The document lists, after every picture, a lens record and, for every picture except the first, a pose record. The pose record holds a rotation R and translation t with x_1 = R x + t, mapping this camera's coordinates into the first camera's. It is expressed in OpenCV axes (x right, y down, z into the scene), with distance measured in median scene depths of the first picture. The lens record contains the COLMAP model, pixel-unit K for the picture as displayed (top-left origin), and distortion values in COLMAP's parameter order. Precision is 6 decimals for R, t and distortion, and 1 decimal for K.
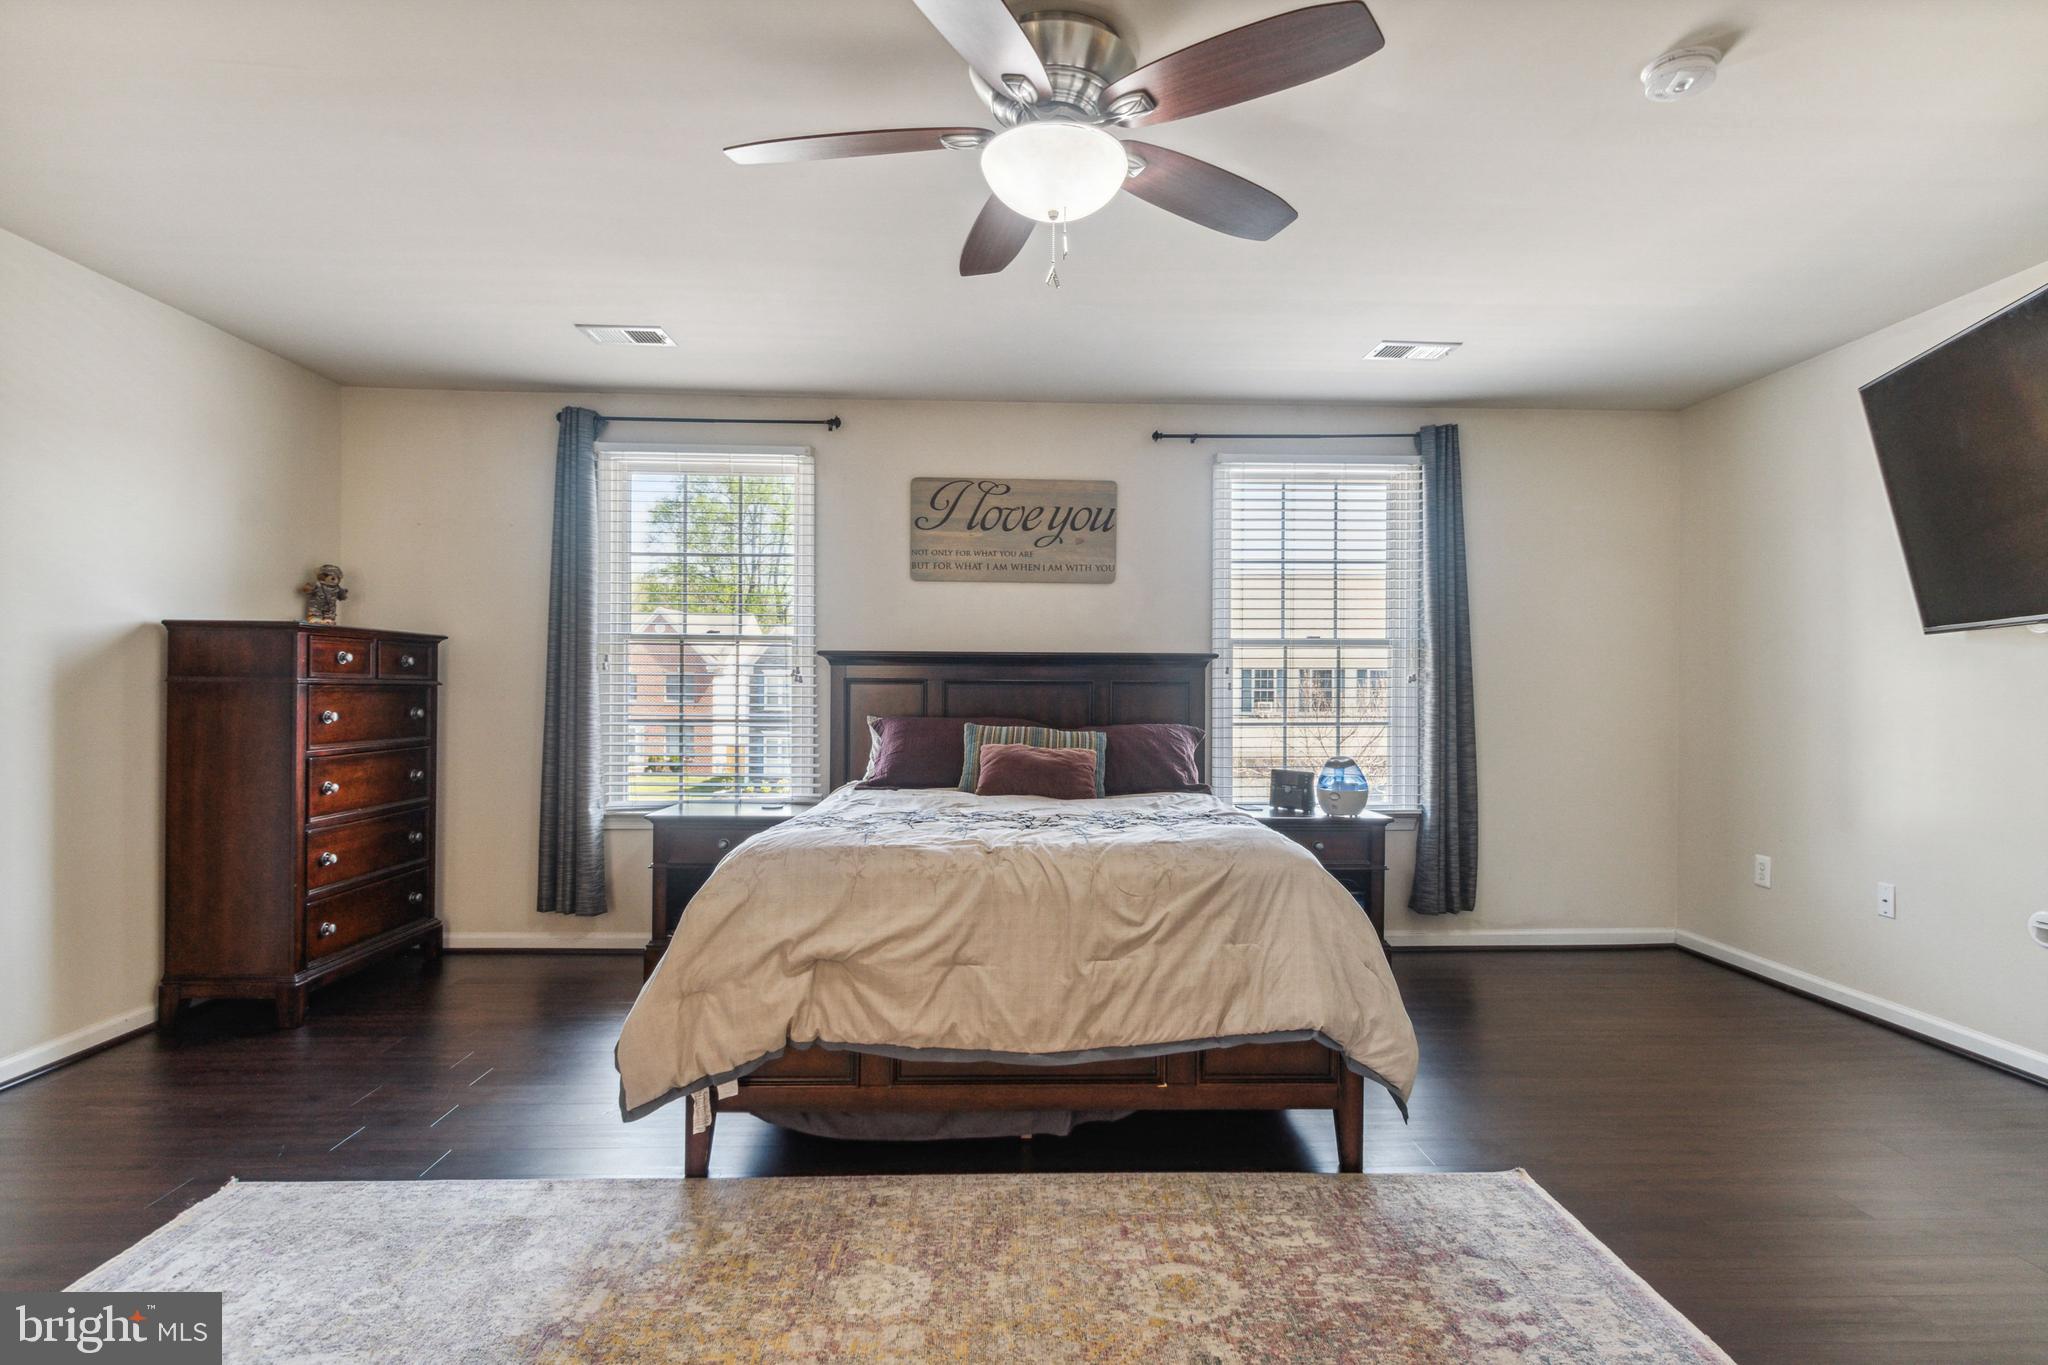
lens RADIAL K [[1065.2, 0, 1021.9], [0, 1065.2, 682.1], [0, 0, 1]] dist [-0.000776, -0.000076]
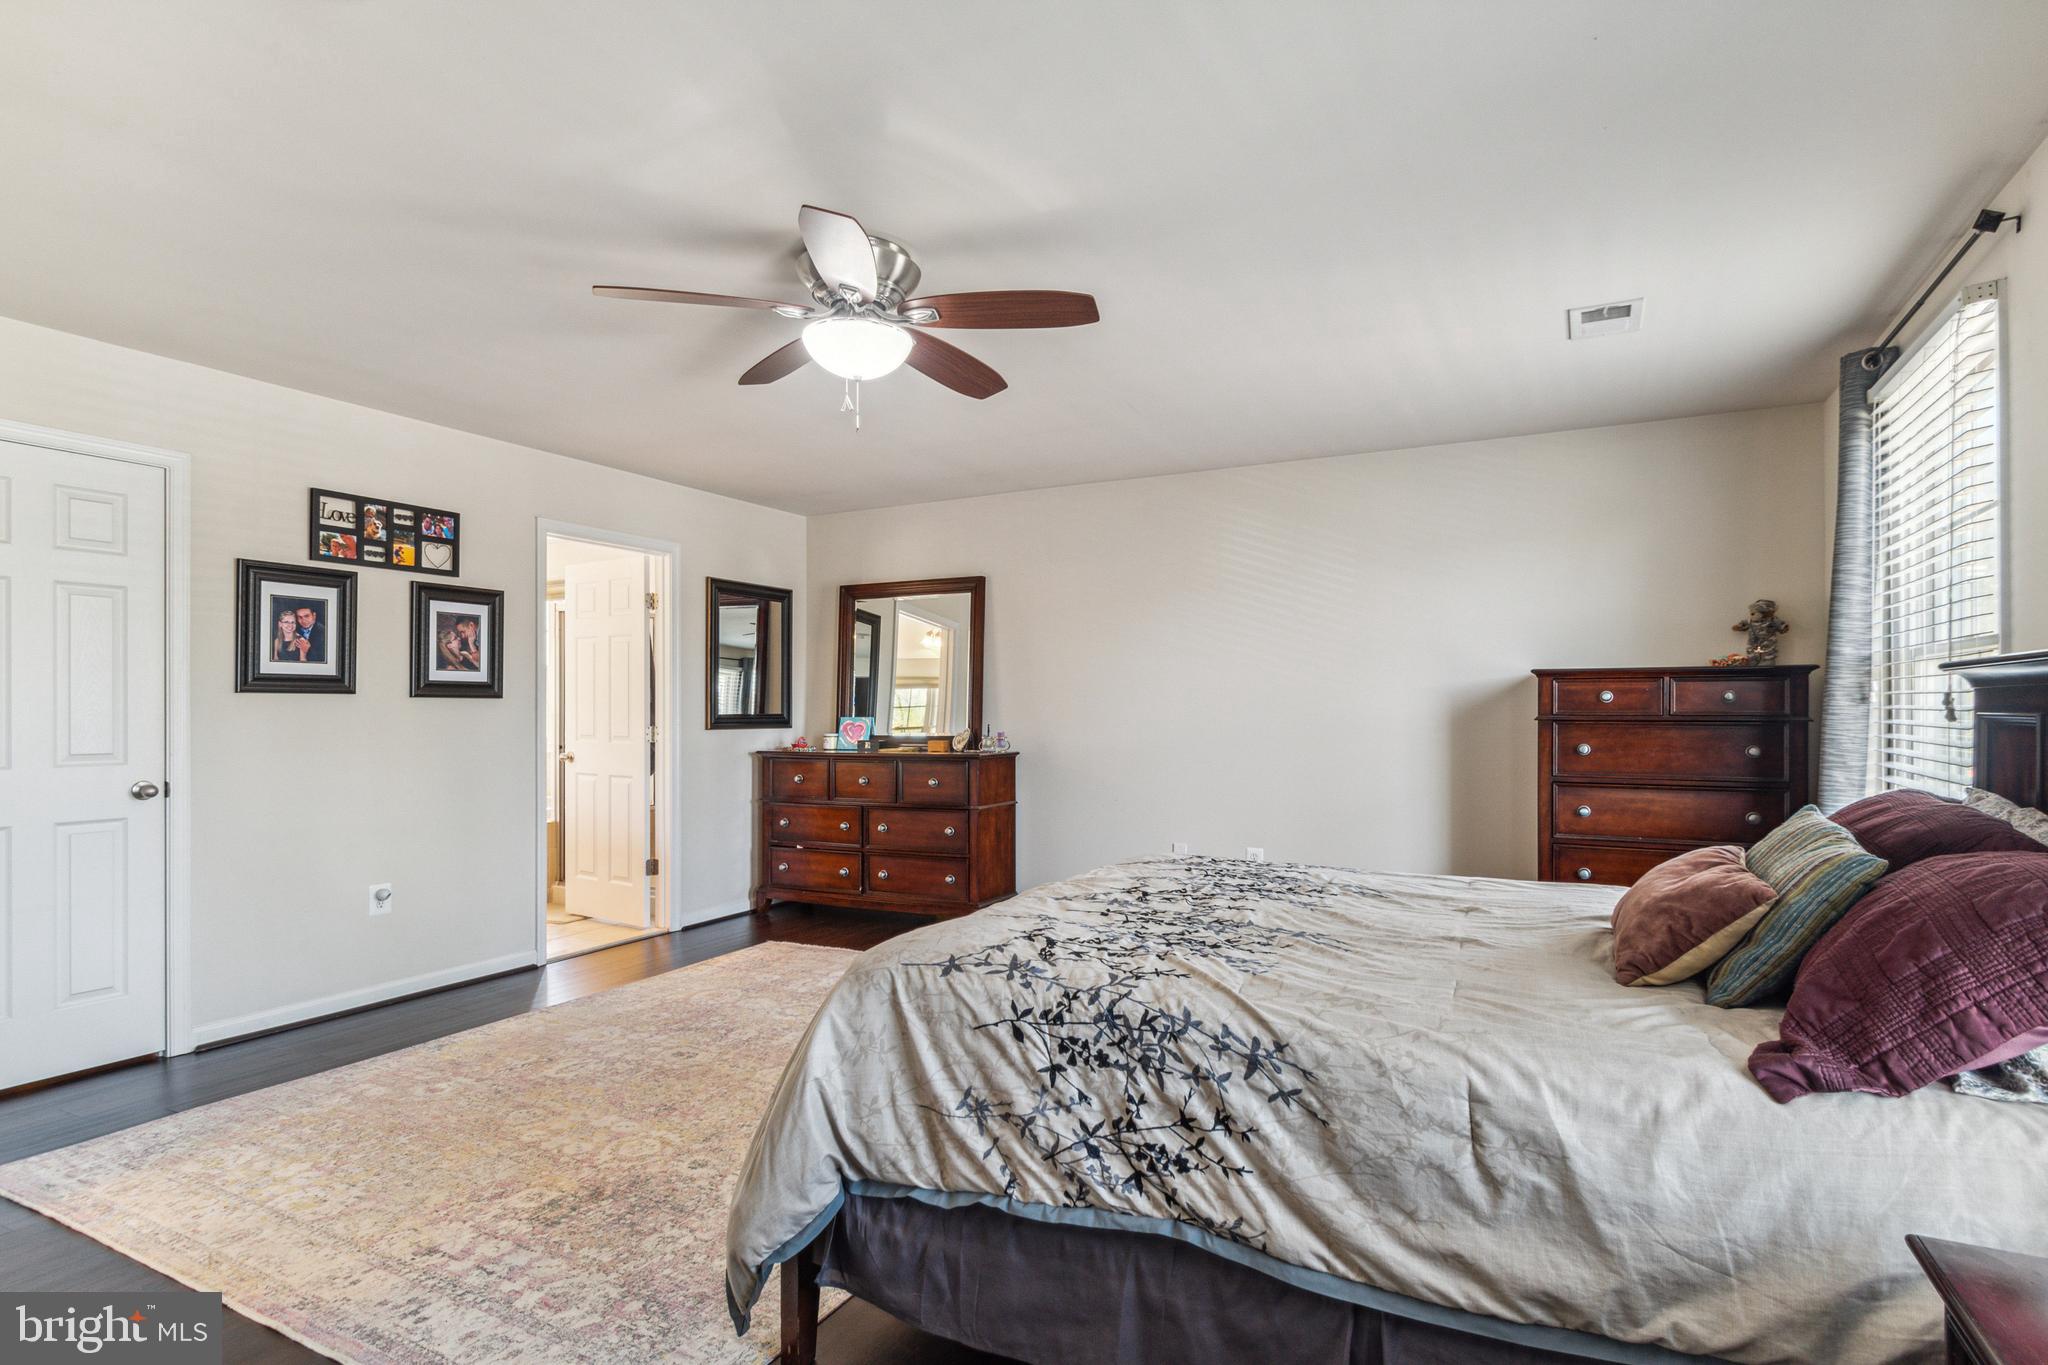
lens RADIAL K [[1008.1, 0, 1028.3], [0, 1008.1, 699.6], [0, 0, 1]] dist [0.005929, 0.000085]
pose [[-0.479465, -0.012508, -0.877472, 0.991892], [0.003420, 0.999864, -0.016122, -0.008228], [0.877554, -0.010731, -0.479357, 1.707459]]
